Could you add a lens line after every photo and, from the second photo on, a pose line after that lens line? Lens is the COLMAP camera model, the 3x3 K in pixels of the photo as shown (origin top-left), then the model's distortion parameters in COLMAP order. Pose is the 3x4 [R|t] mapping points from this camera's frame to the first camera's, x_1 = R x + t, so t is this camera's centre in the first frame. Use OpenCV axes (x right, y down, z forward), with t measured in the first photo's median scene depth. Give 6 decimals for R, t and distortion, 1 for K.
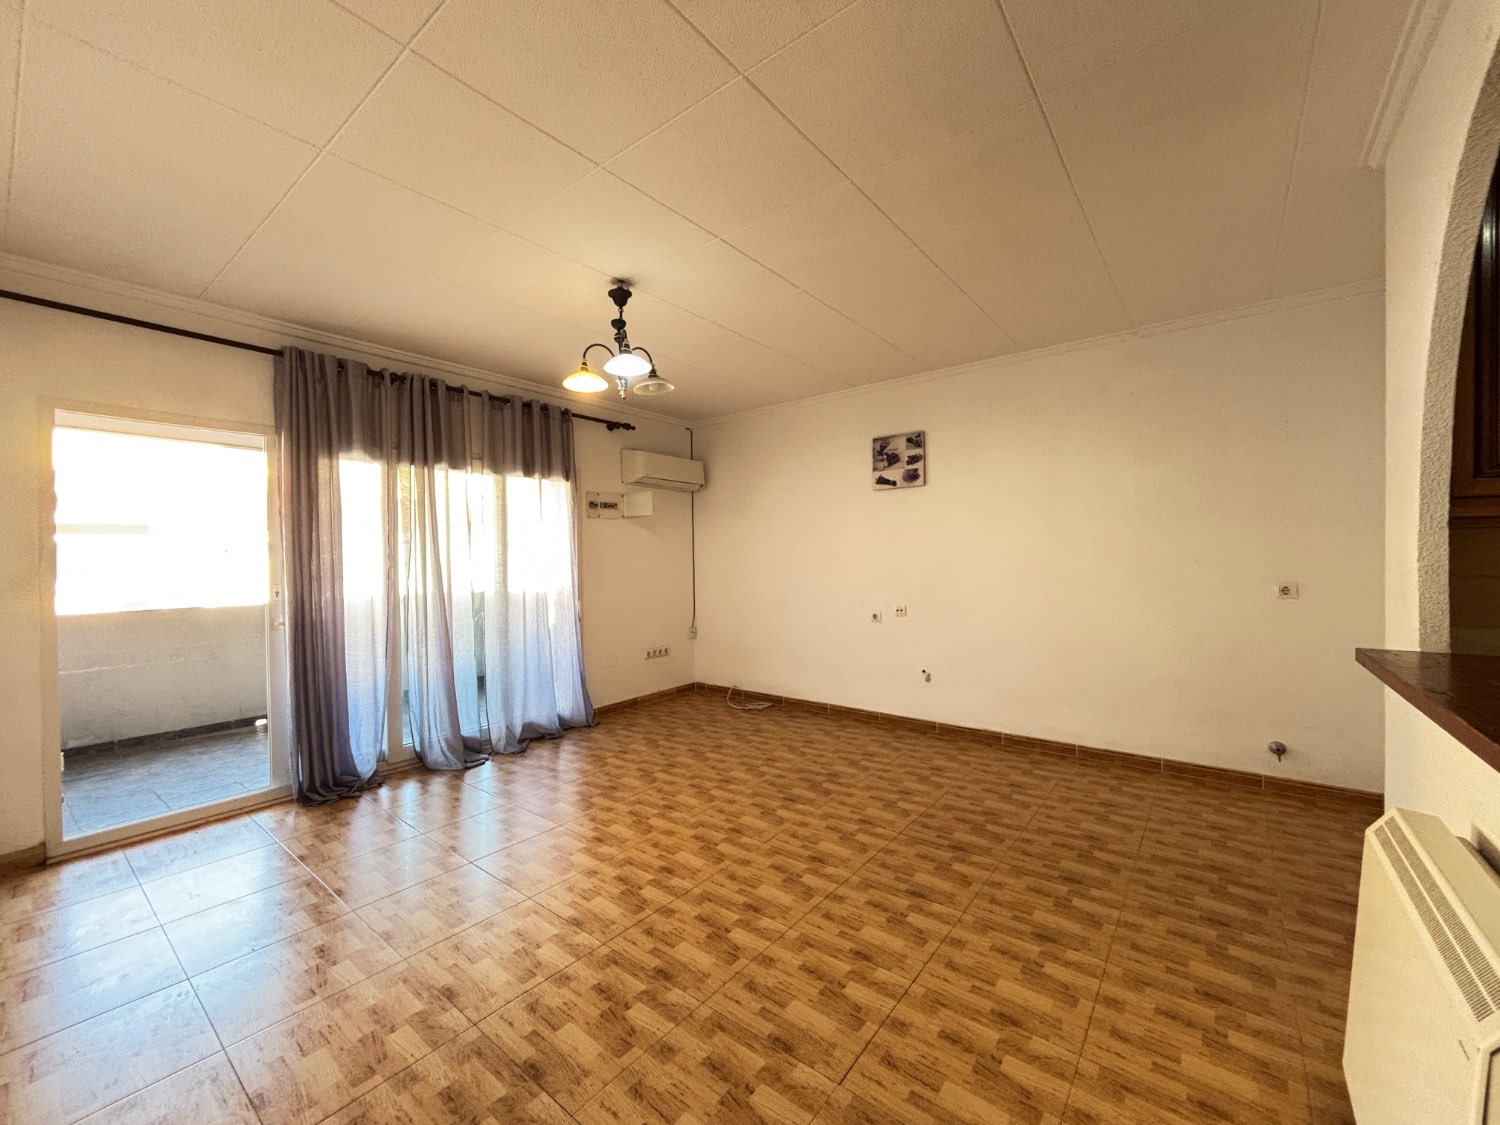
lens RADIAL K [[603.7, 0, 747.6], [0, 603.7, 558.4], [0, 0, 1]] dist [0.002277, -0.000339]
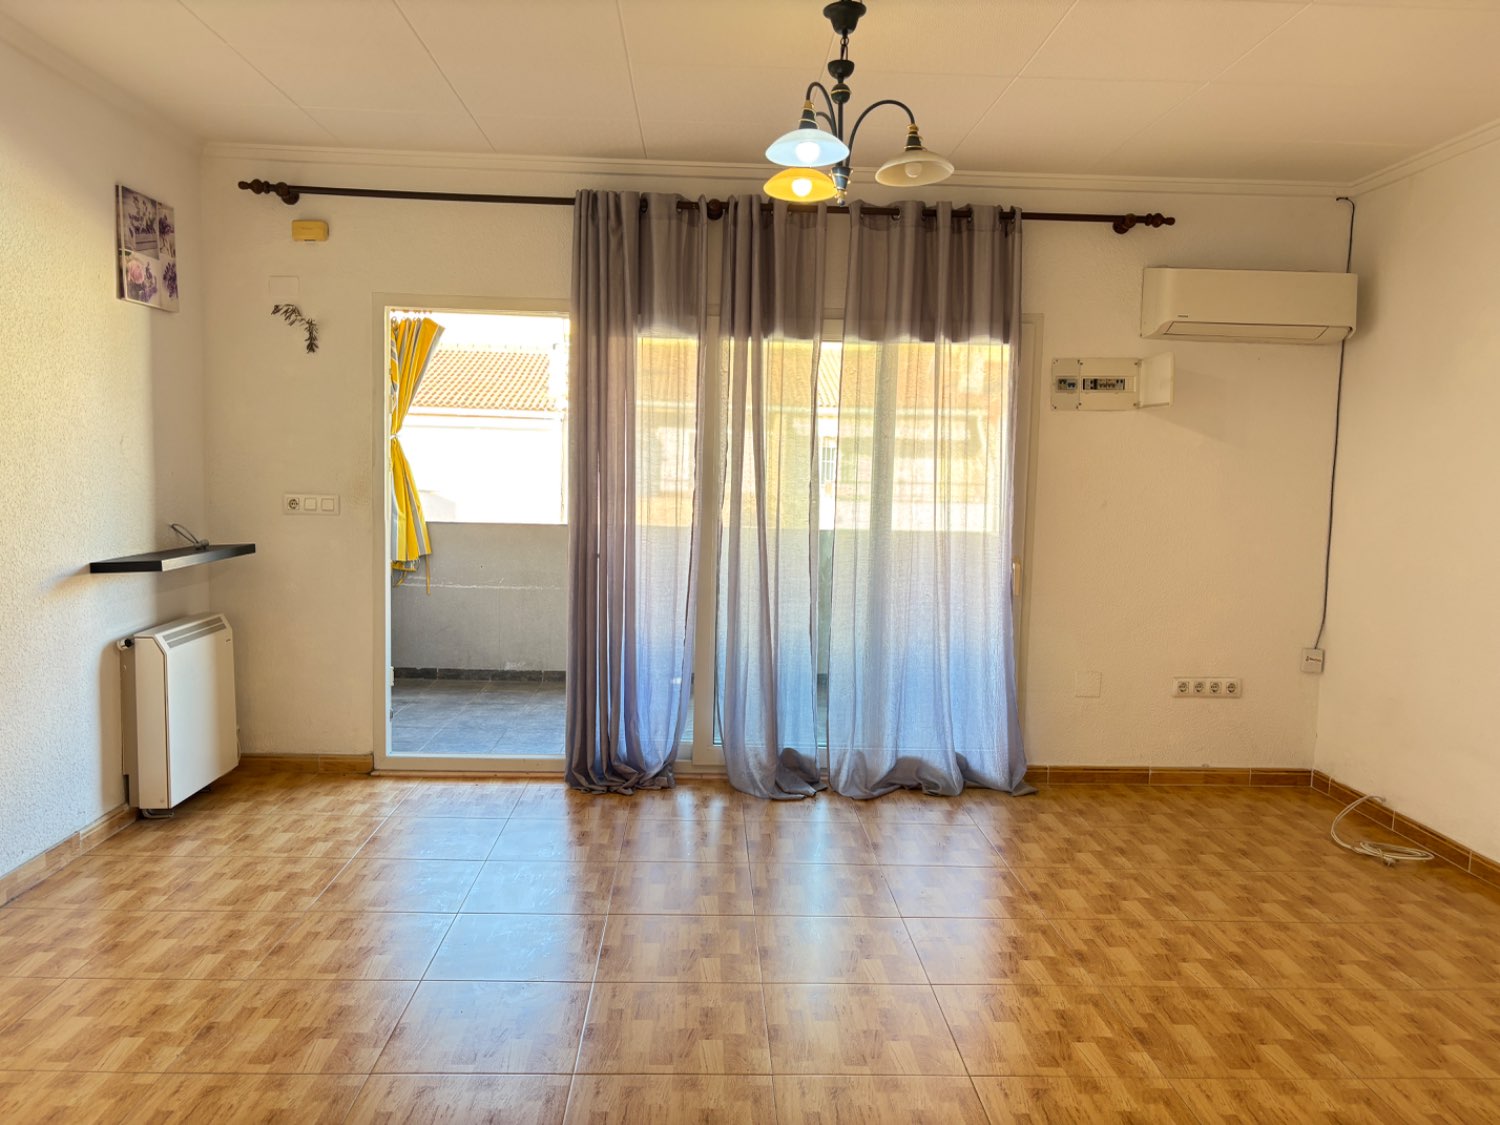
lens RADIAL K [[1139.1, 0, 746.3], [0, 1139.1, 553.2], [0, 0, 1]] dist [0.046306, -0.047436]
pose [[0.645989, 0.089336, -0.758101, 0.393677], [-0.033938, 0.995507, 0.088393, -0.025564], [0.762592, -0.031372, 0.646119, 0.172111]]
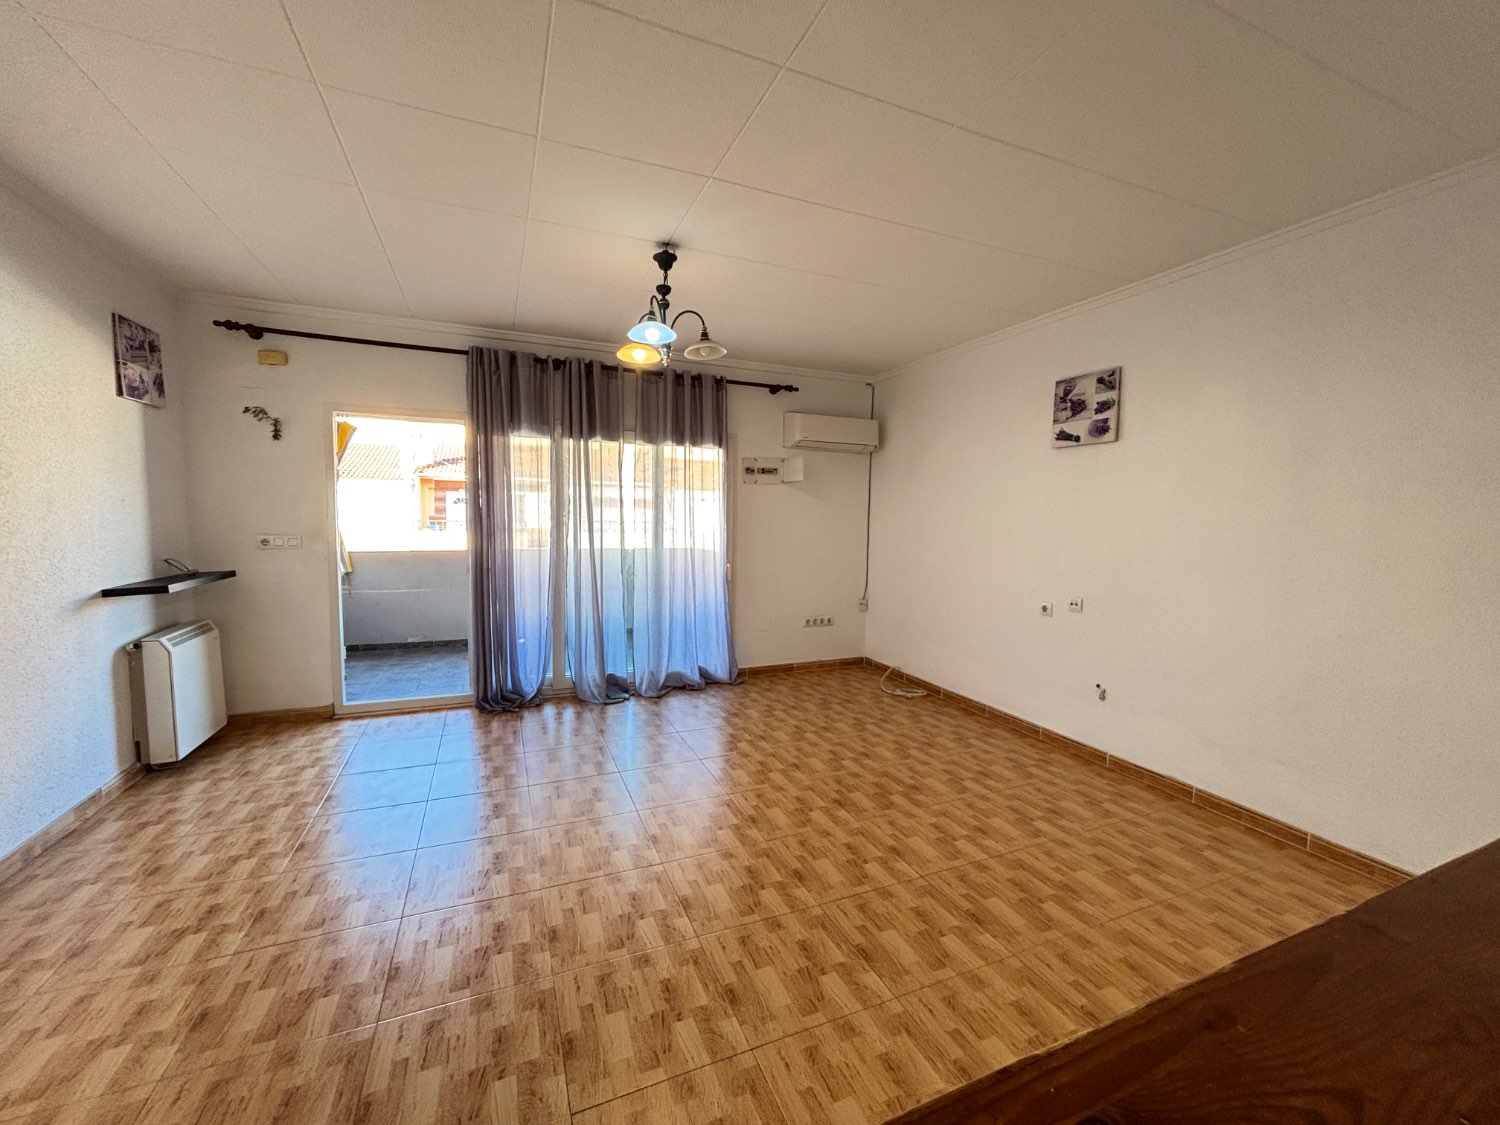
lens RADIAL K [[603.7, 0, 750.3], [0, 603.7, 560.4], [0, 0, 1]] dist [0.002277, -0.000339]
pose [[0.875813, 0.062653, -0.478566, 0.283023], [-0.027945, 0.996458, 0.079313, -0.022285], [0.481840, -0.056090, 0.874462, 0.131865]]
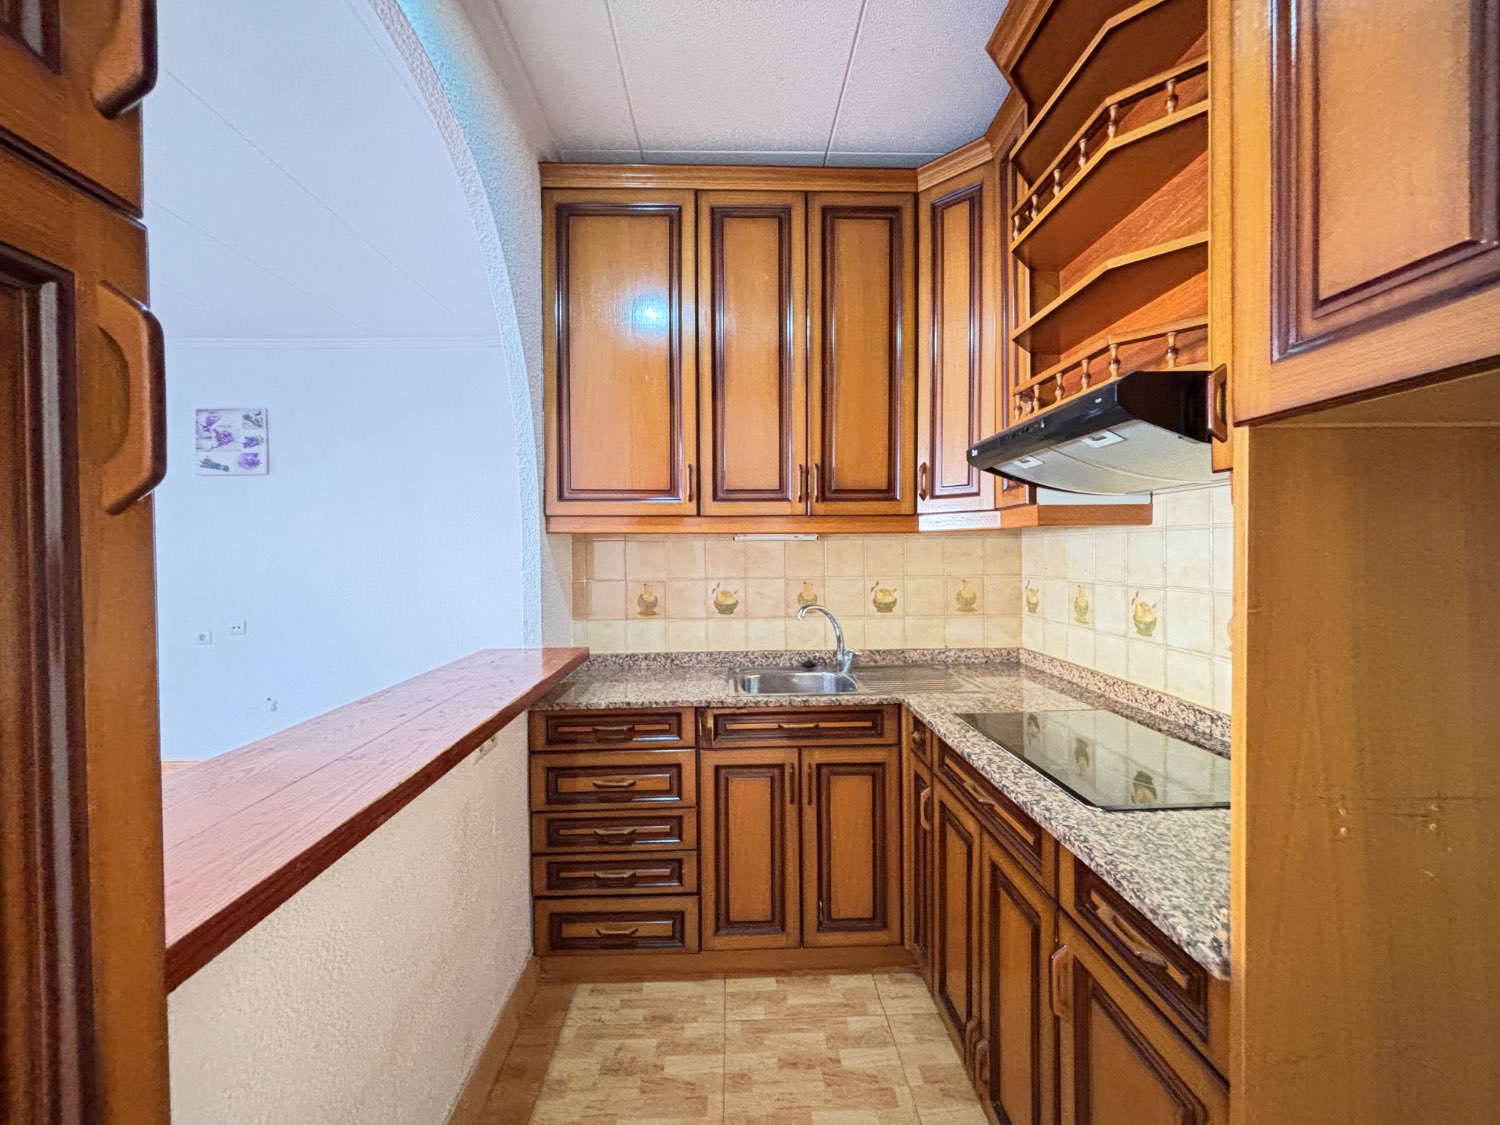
lens RADIAL K [[603.7, 0, 749.9], [0, 603.7, 557.5], [0, 0, 1]] dist [0.002277, -0.000339]
pose [[0.757452, -0.003256, 0.652883, 0.270892], [0.000765, 0.999991, 0.004099, -0.010874], [-0.652891, -0.002606, 0.757448, -0.063483]]
